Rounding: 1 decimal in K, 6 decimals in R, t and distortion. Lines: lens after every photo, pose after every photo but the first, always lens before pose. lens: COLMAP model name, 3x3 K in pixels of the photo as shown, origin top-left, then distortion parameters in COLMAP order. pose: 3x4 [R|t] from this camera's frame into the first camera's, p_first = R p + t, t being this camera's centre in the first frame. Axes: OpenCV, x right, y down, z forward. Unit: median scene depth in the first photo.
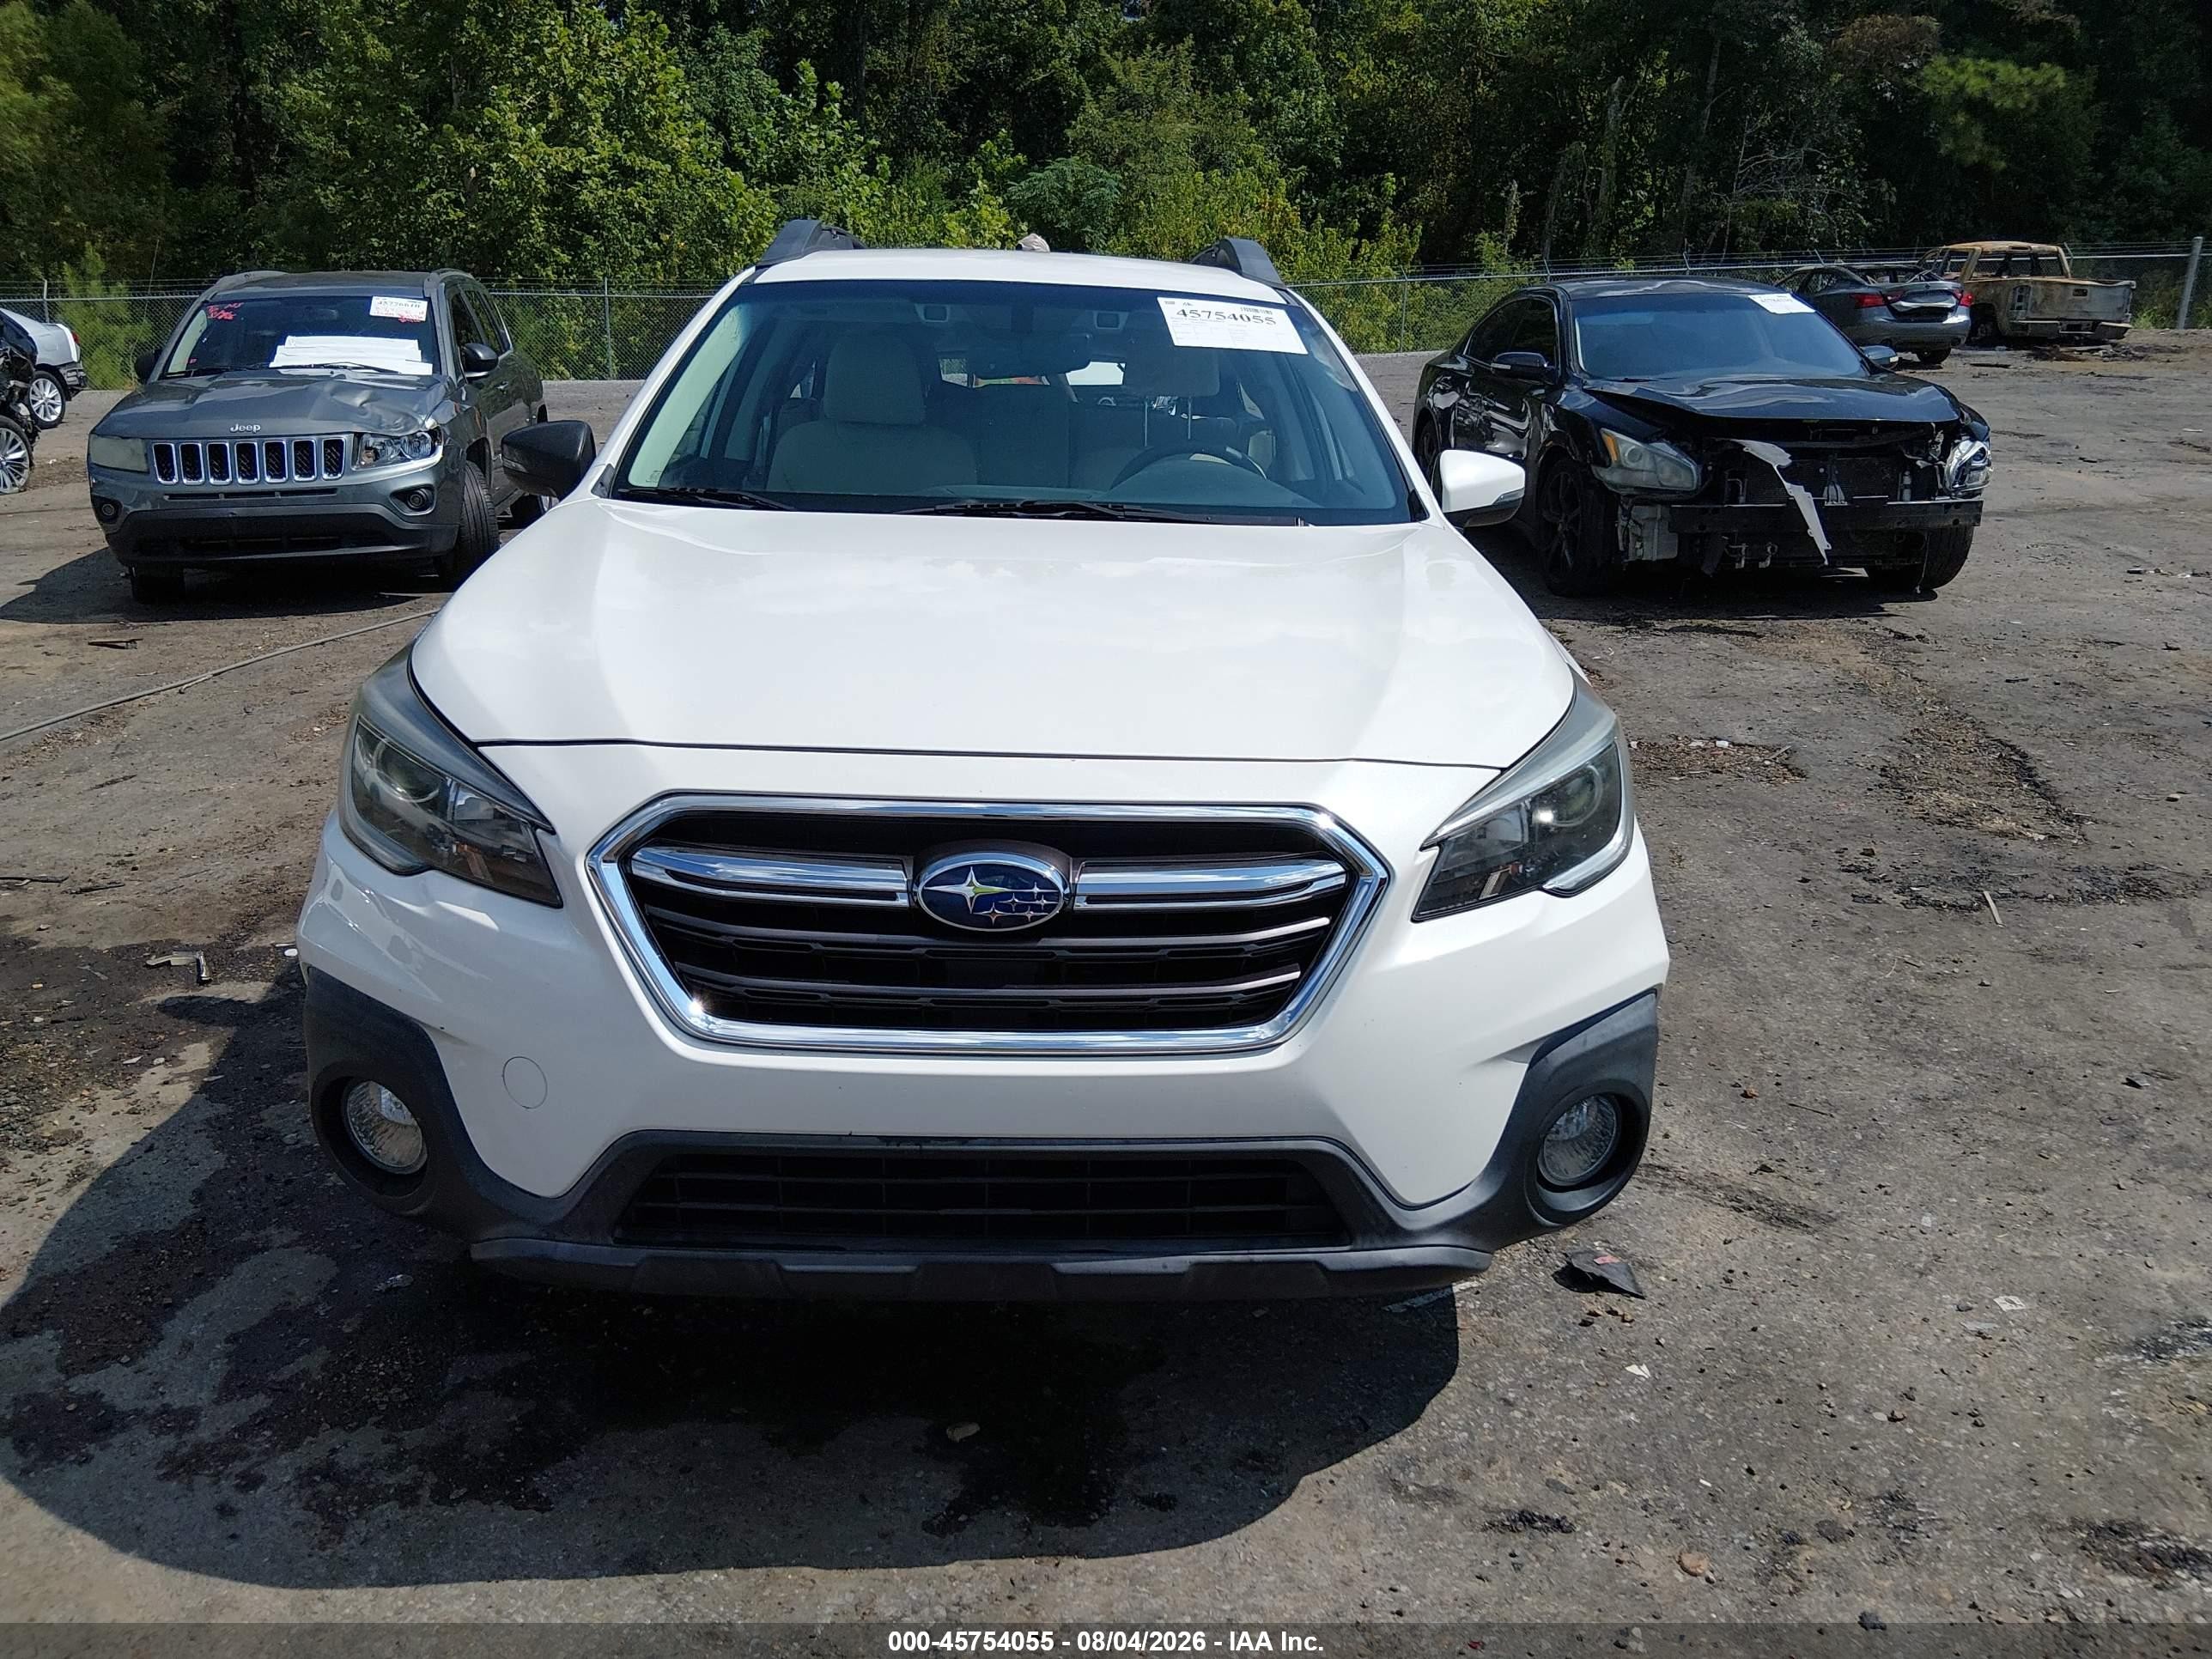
lens RADIAL K [[1717.8, 0, 1112.7], [0, 1717.8, 819.9], [0, 0, 1]] dist [0.003836, -0.039588]
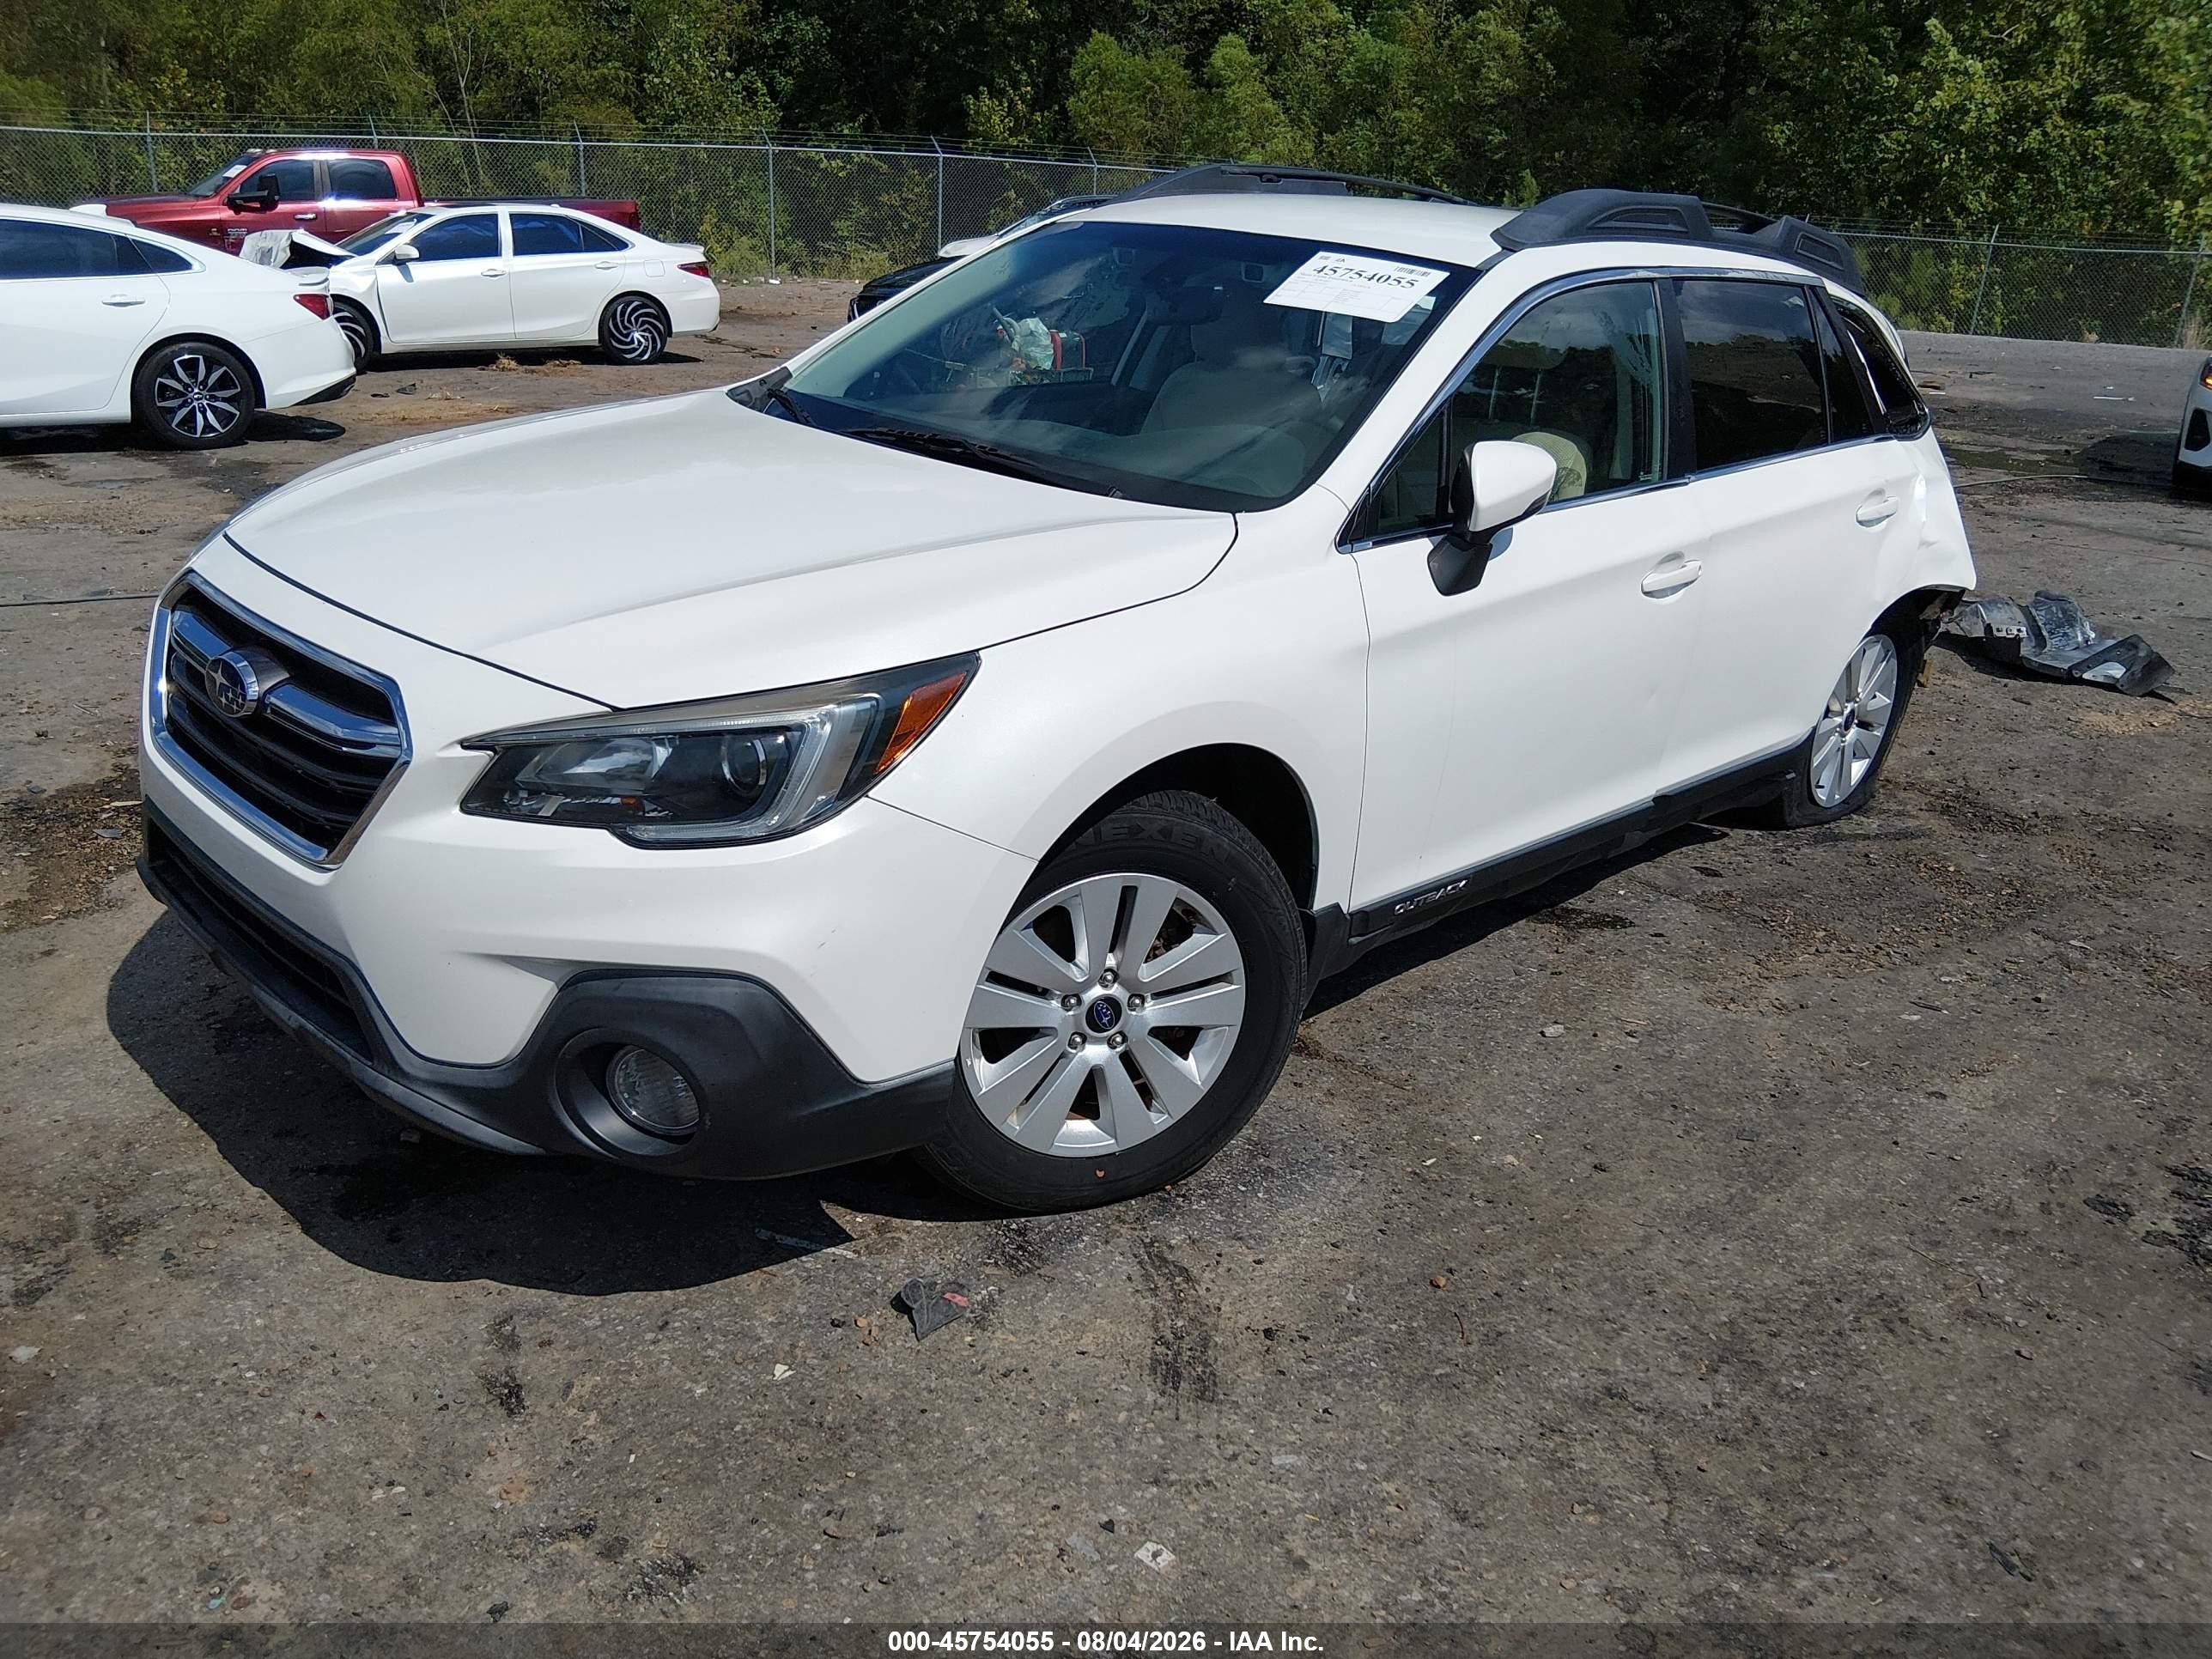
lens RADIAL K [[1717.8, 0, 1117.8], [0, 1717.8, 815.0], [0, 0, 1]] dist [0.003836, -0.039588]
pose [[0.689711, 0.272520, -0.670844, 1.077029], [-0.251642, 0.958936, 0.130834, -0.168405], [0.678952, 0.078575, 0.729966, 0.423732]]
